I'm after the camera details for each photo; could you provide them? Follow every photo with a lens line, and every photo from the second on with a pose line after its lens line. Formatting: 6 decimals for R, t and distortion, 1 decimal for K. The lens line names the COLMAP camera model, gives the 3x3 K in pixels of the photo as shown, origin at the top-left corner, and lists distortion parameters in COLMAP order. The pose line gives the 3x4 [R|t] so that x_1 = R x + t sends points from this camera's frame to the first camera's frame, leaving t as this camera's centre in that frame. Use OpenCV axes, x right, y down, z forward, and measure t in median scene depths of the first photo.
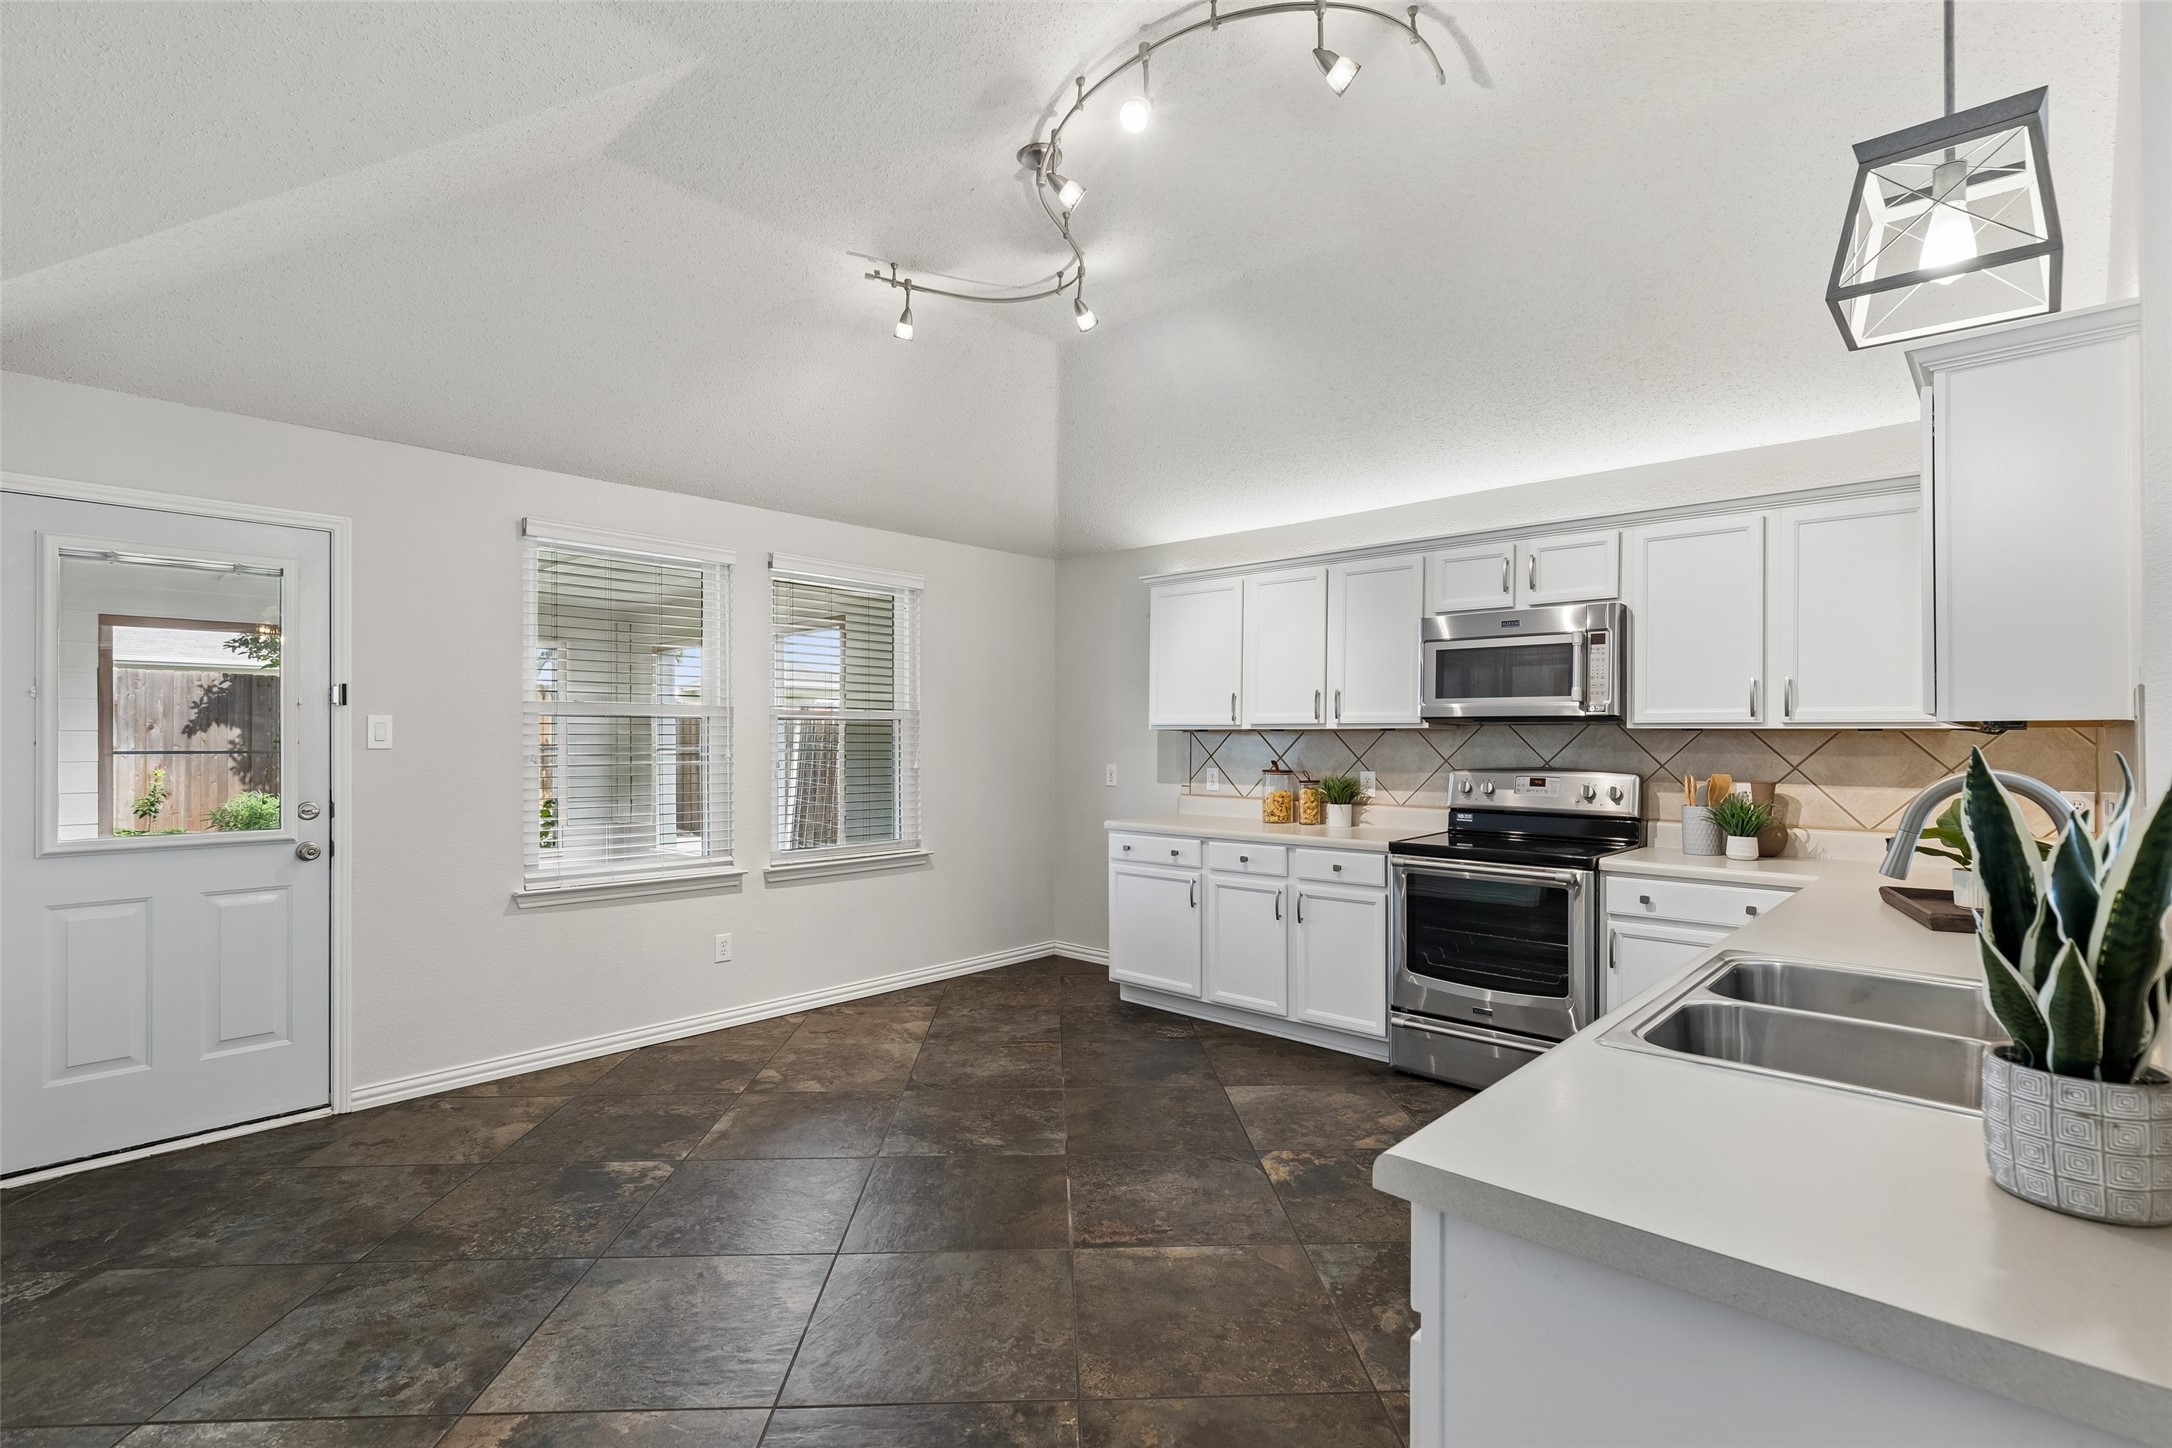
lens RADIAL K [[1016.3, 0, 1079.9], [0, 1016.3, 730.0], [0, 0, 1]] dist [0.003847, -0.001233]
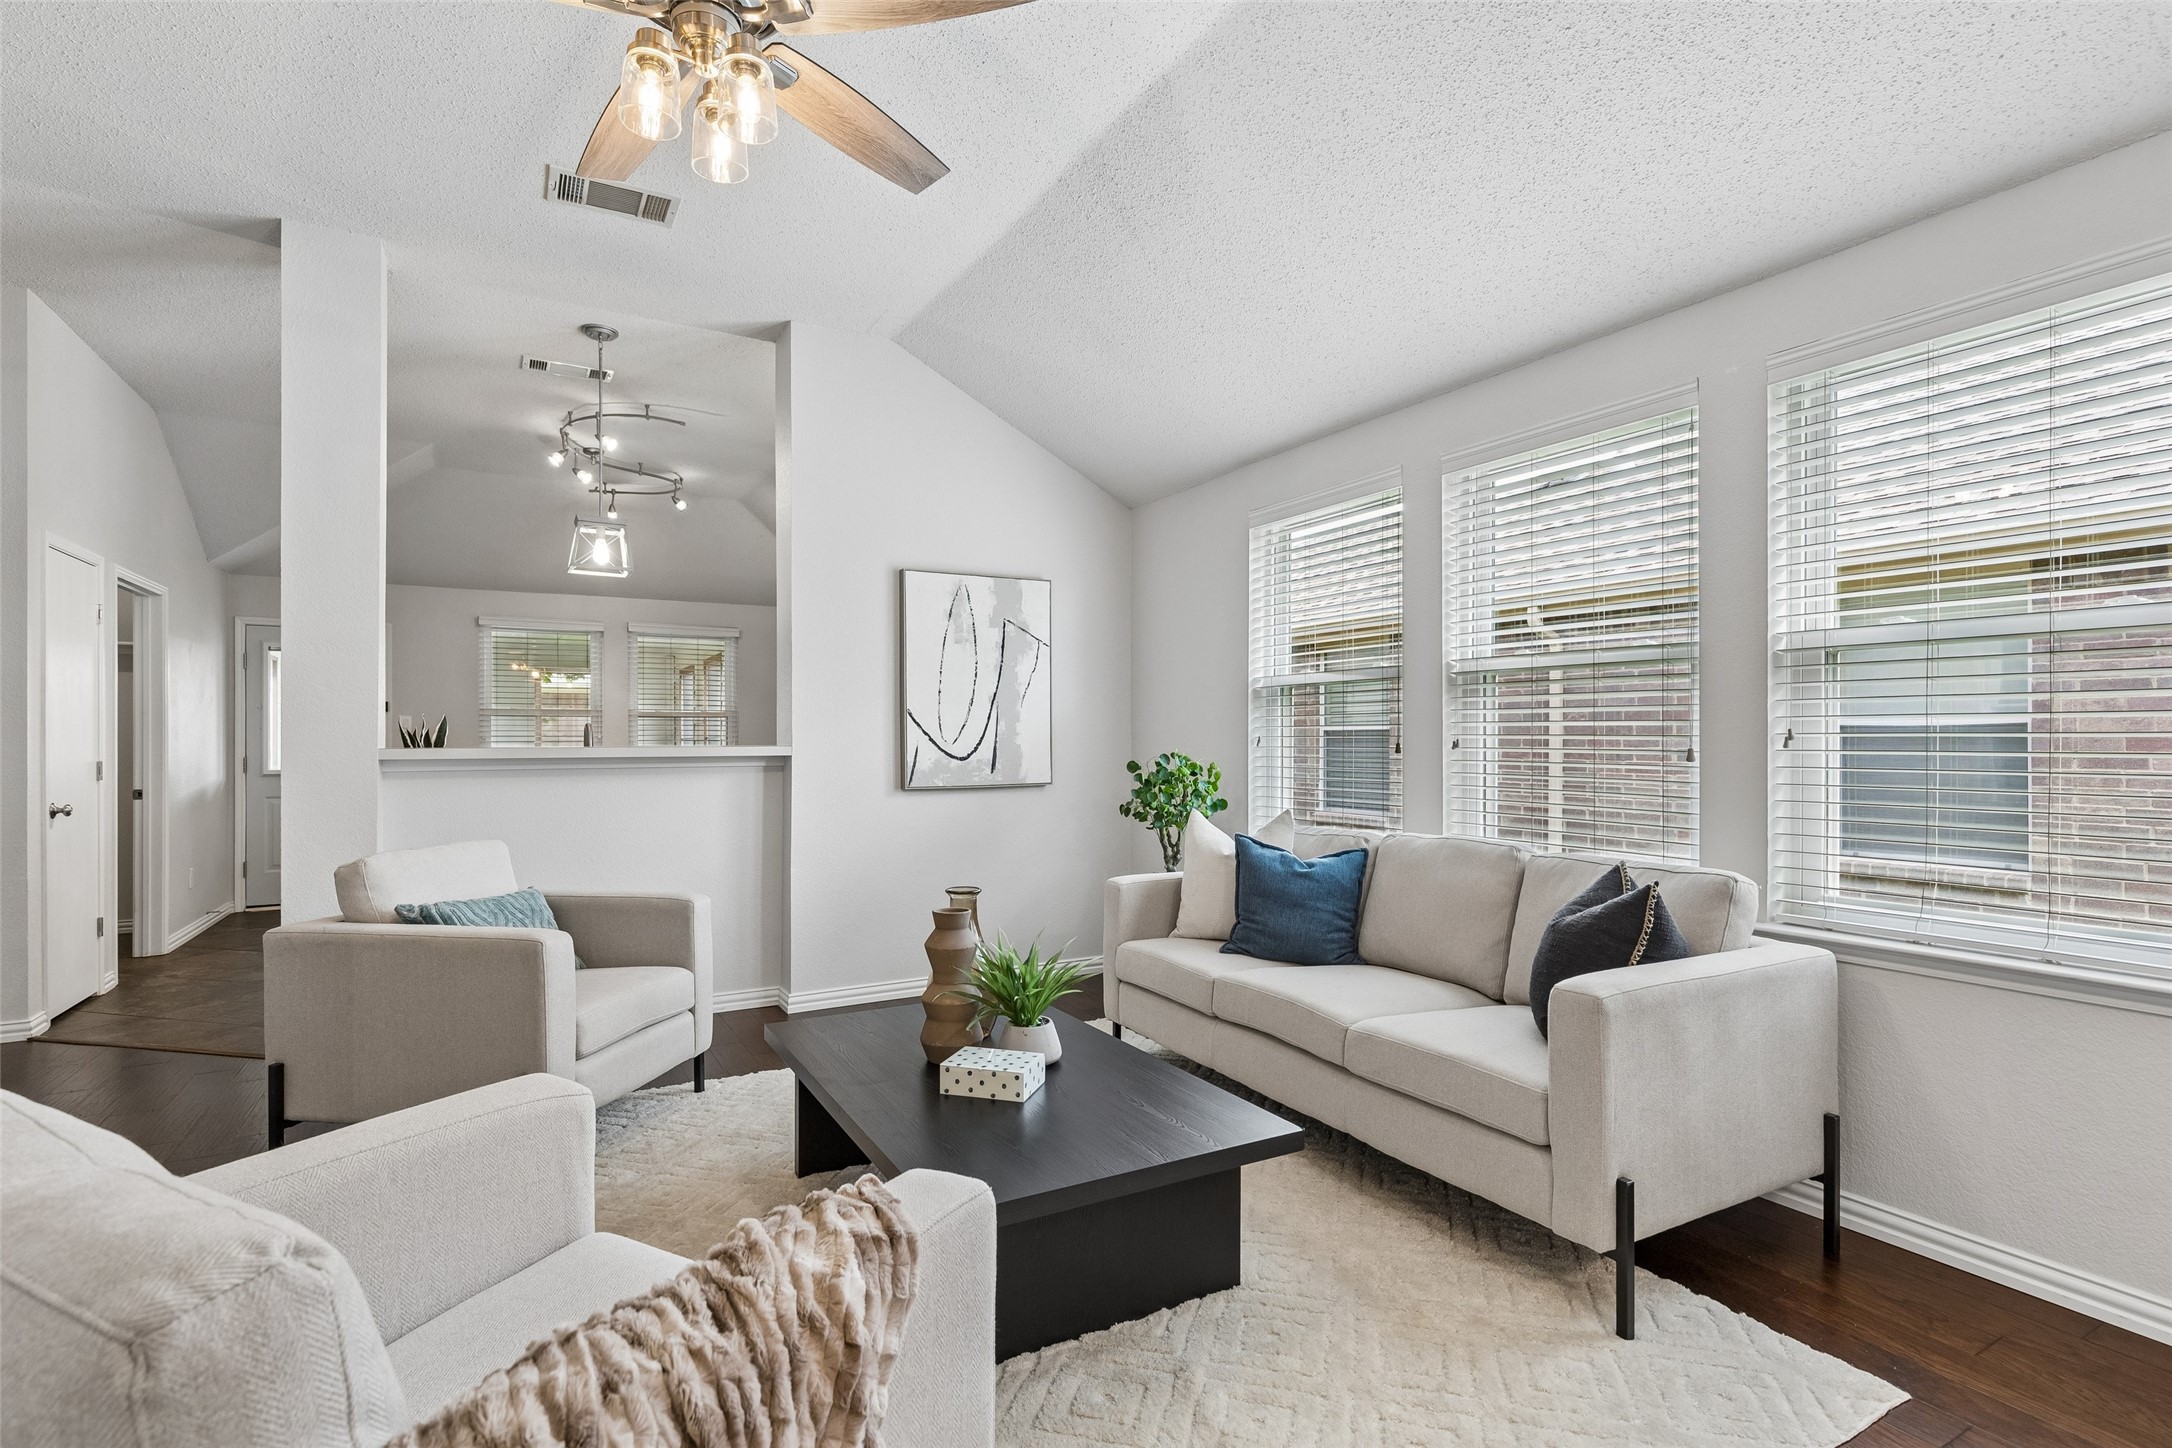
lens RADIAL K [[1016.3, 0, 1092.7], [0, 1016.3, 737.8], [0, 0, 1]] dist [0.003847, -0.001233]
pose [[0.953393, -0.004497, -0.301698, 1.326094], [0.005417, 0.999983, 0.002212, 0.033307], [0.301683, -0.003743, 0.953401, -0.592915]]
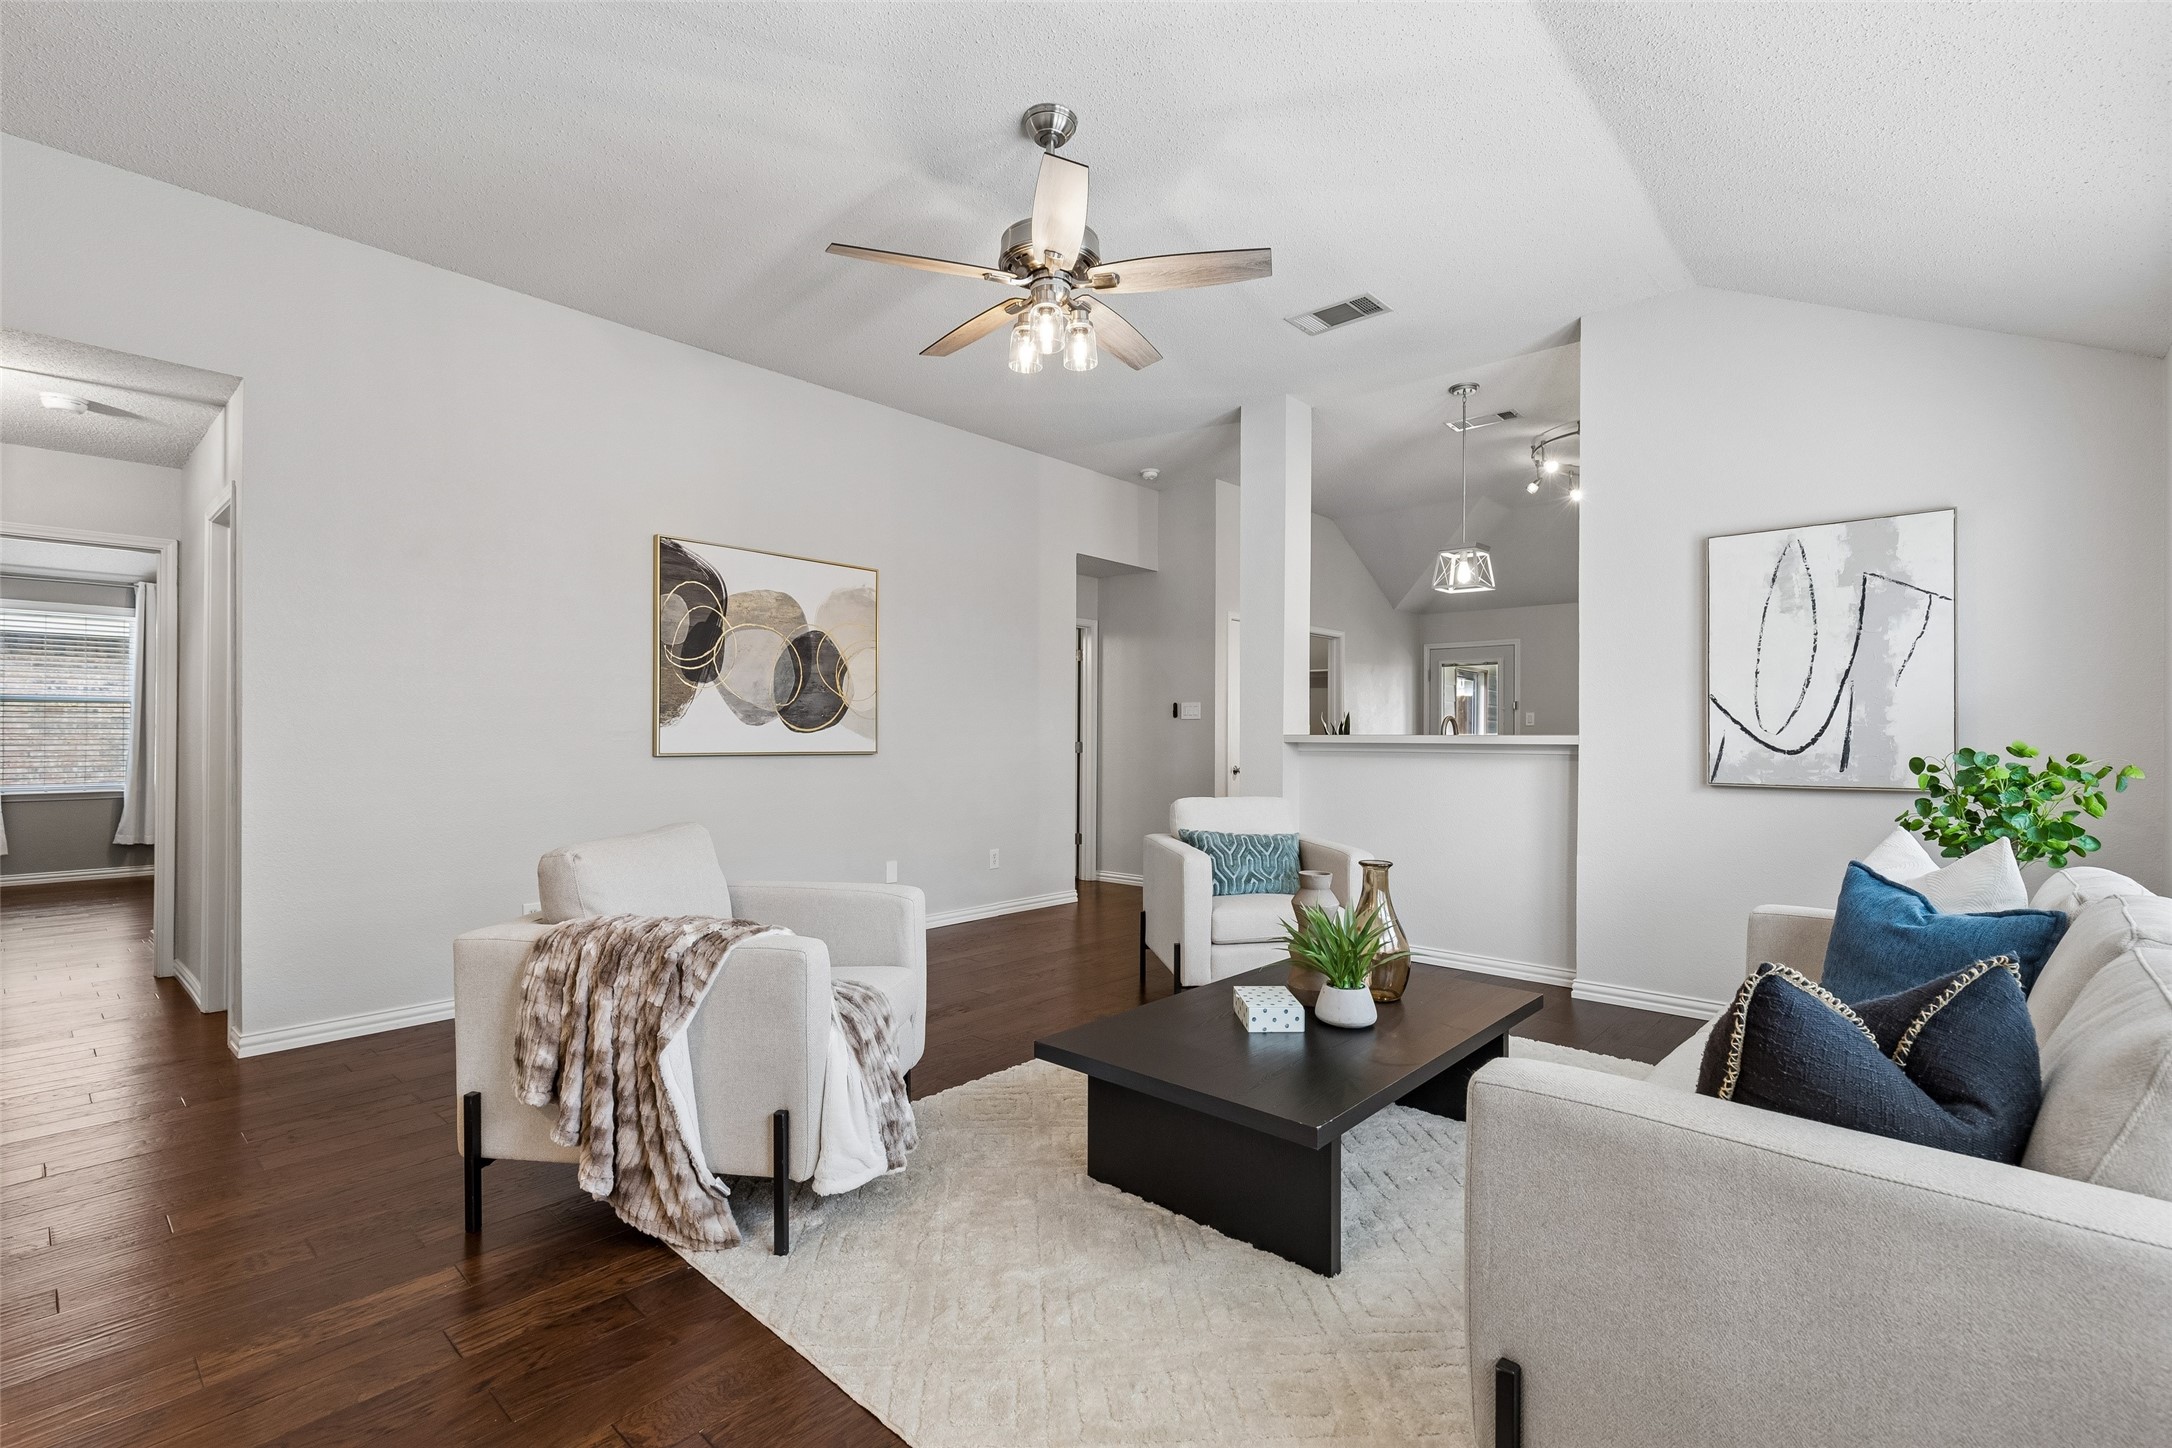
lens RADIAL K [[966.5, 0, 1100.5], [0, 966.5, 725.9], [0, 0, 1]] dist [0.001858, -0.000040]
pose [[0.021296, -0.011397, -0.999708, 1.790086], [0.000175, 0.999935, -0.011396, 0.046190], [0.999773, 0.000068, 0.021297, -0.133053]]
